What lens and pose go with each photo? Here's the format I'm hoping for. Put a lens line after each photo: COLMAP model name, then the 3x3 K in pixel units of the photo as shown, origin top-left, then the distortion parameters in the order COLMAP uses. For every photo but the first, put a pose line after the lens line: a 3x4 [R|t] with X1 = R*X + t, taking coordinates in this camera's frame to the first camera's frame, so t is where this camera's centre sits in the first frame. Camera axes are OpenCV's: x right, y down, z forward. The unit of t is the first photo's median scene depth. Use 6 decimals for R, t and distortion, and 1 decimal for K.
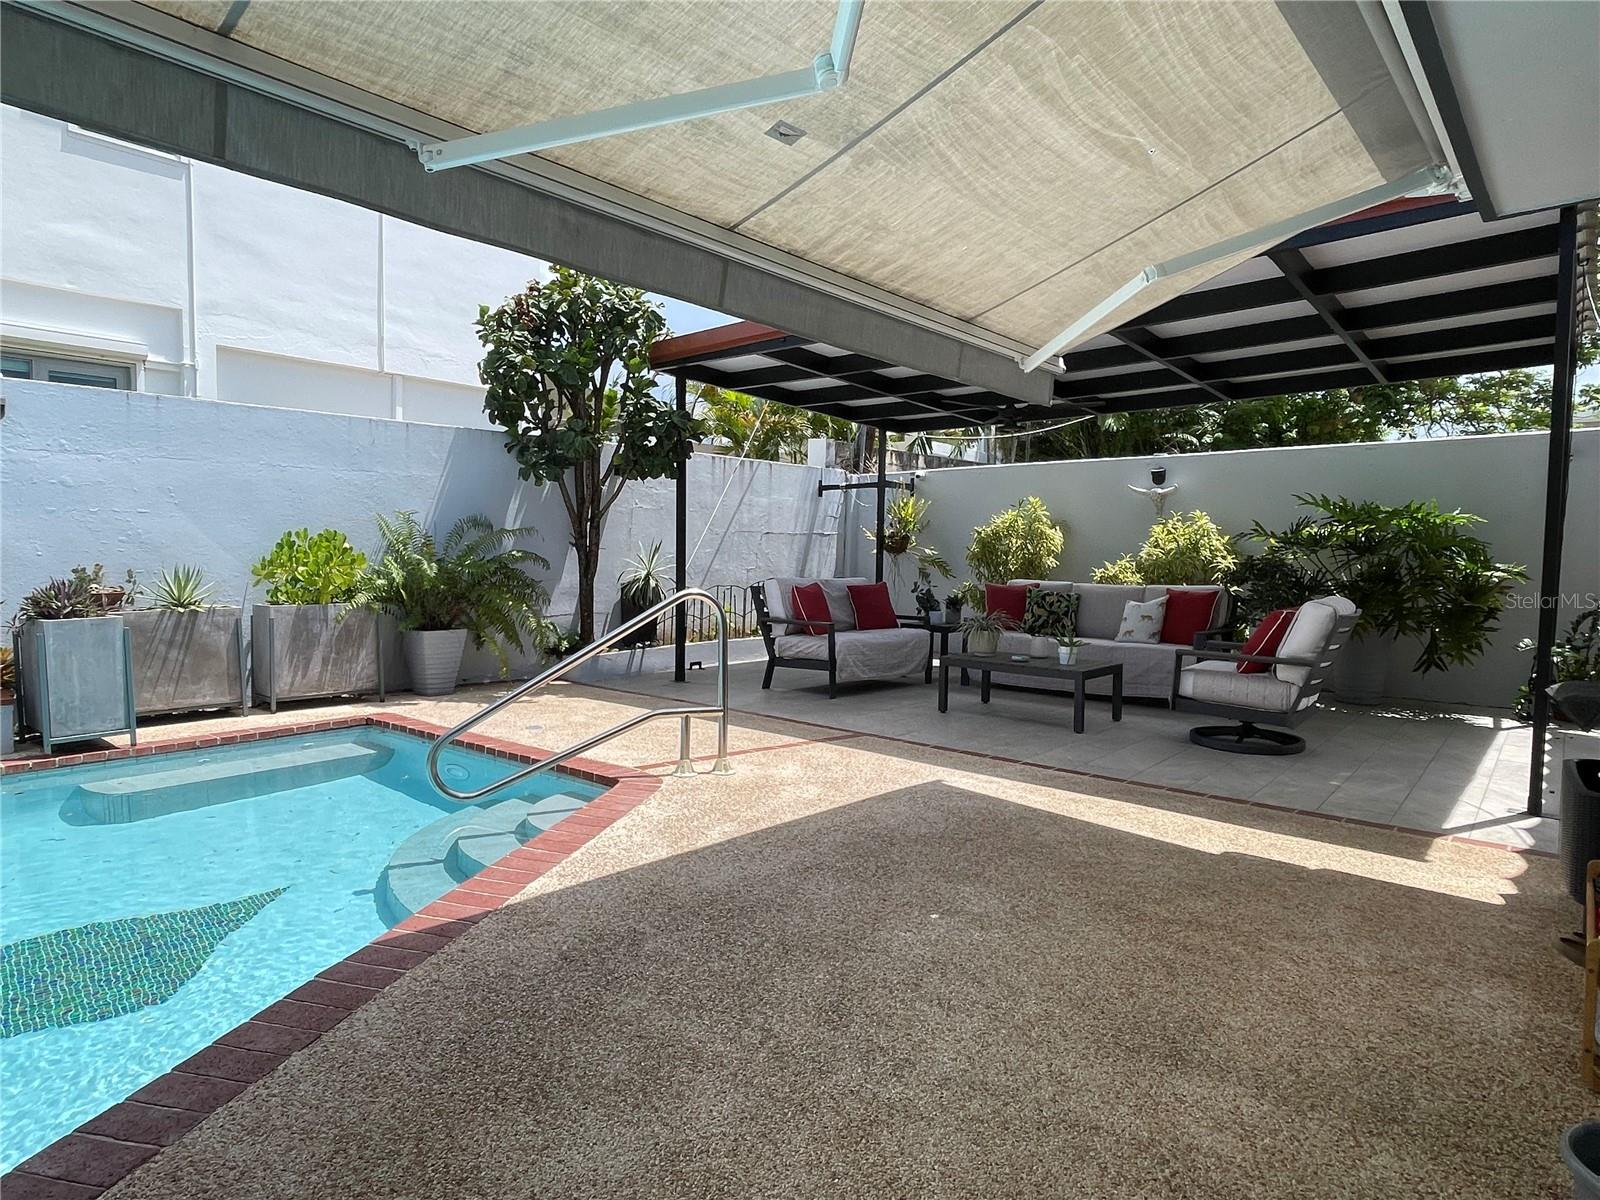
lens RADIAL K [[929.0, 0, 801.1], [0, 929.0, 605.5], [0, 0, 1]] dist [-0.008820, -0.002360]
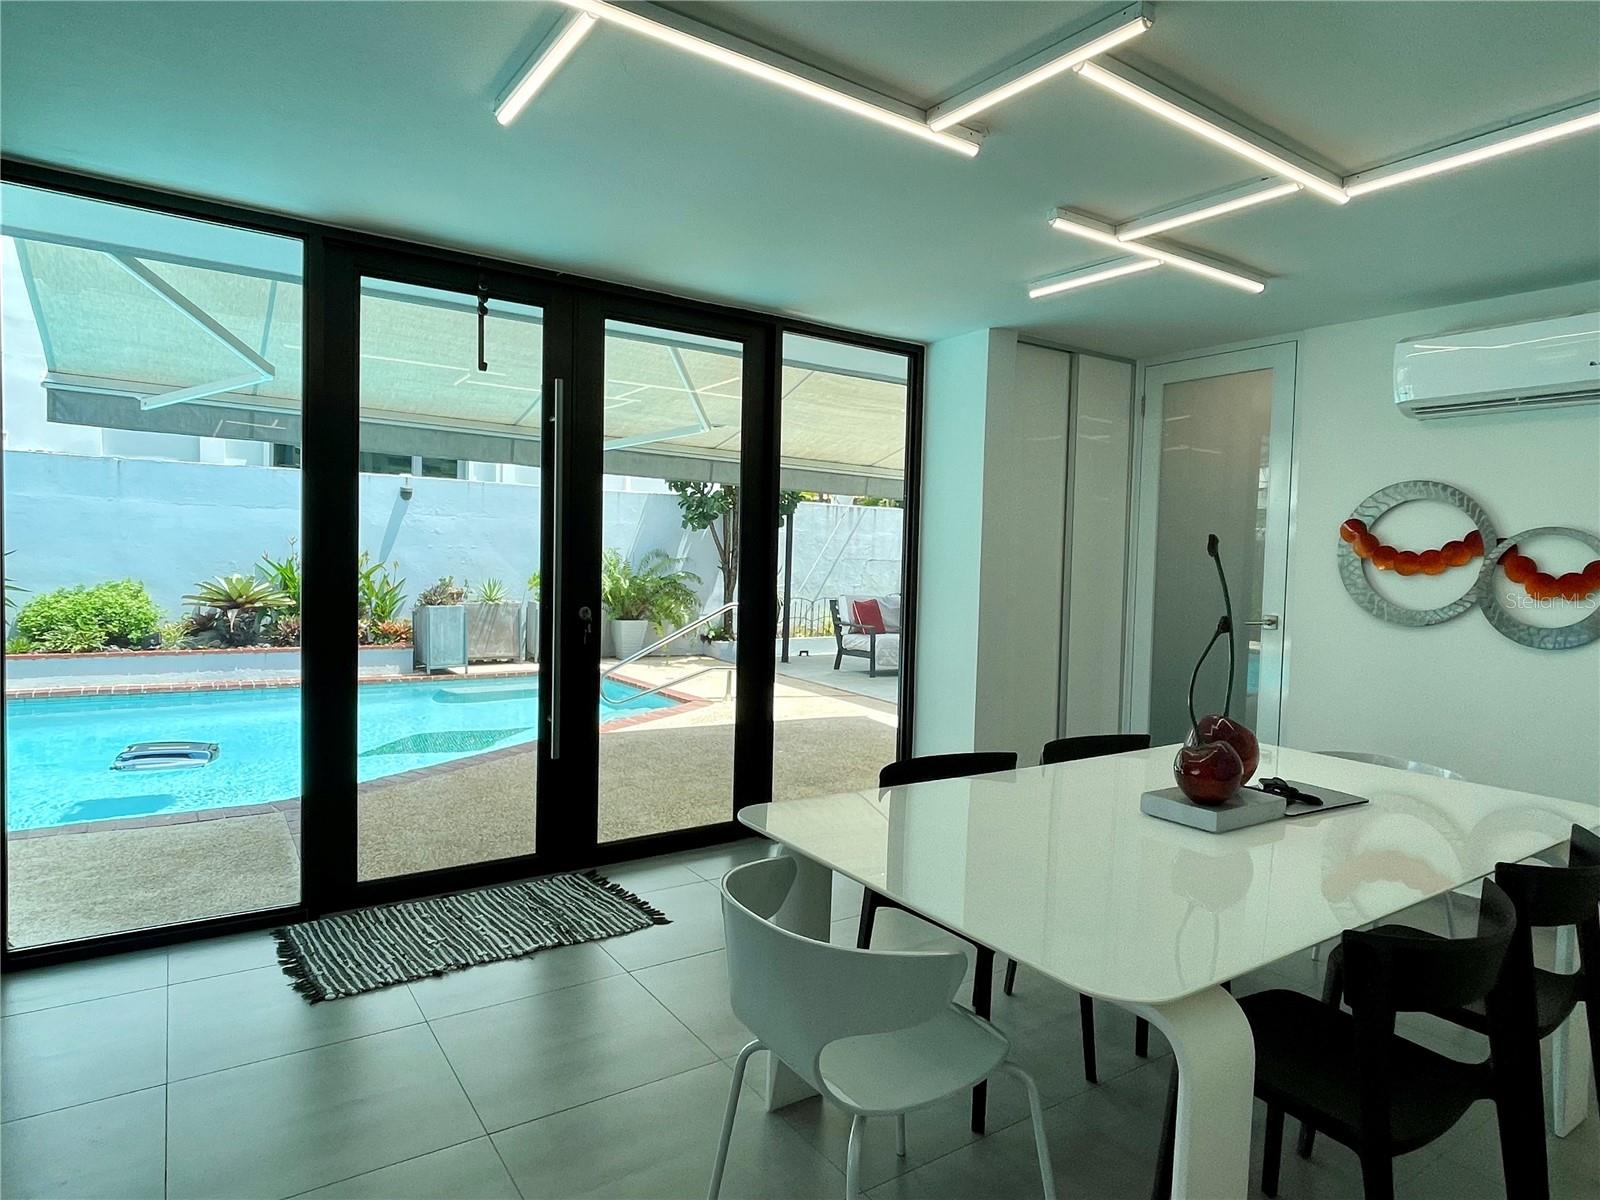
lens RADIAL K [[929.0, 0, 803.5], [0, 929.0, 604.8], [0, 0, 1]] dist [-0.008820, -0.002360]
pose [[0.965826, 0.038052, -0.256382, 0.305682], [-0.039377, 0.999224, -0.000036, -0.012291], [0.256182, 0.010130, 0.966576, -0.473980]]
